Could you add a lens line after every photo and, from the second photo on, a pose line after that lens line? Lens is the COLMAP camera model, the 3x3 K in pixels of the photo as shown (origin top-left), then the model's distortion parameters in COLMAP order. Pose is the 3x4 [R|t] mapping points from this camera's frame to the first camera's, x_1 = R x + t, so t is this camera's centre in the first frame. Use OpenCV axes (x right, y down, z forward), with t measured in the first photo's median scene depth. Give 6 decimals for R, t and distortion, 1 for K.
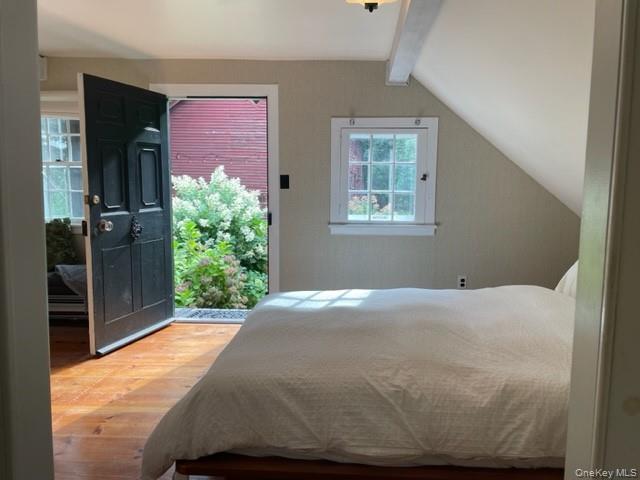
lens RADIAL K [[490.4, 0, 322.5], [0, 490.4, 239.1], [0, 0, 1]] dist [0.085392, -0.102727]
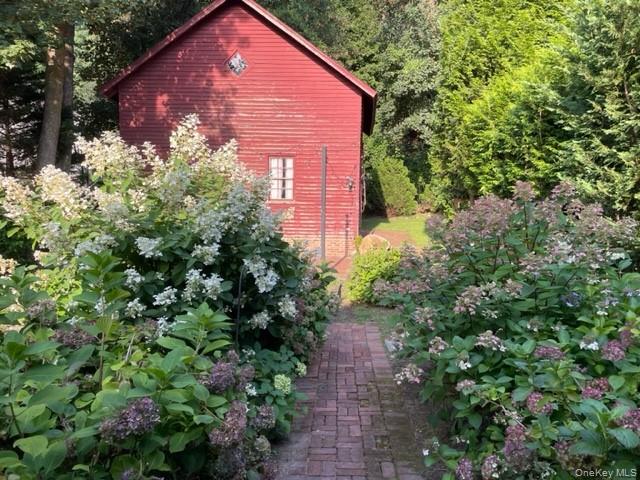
lens RADIAL K [[490.4, 0, 320.6], [0, 490.4, 242.4], [0, 0, 1]] dist [0.085392, -0.102727]
pose [[0.998127, -0.005756, 0.060905, -0.243770], [0.006126, 0.999964, -0.005893, -0.062570], [-0.060869, 0.006255, 0.998126, 1.126360]]
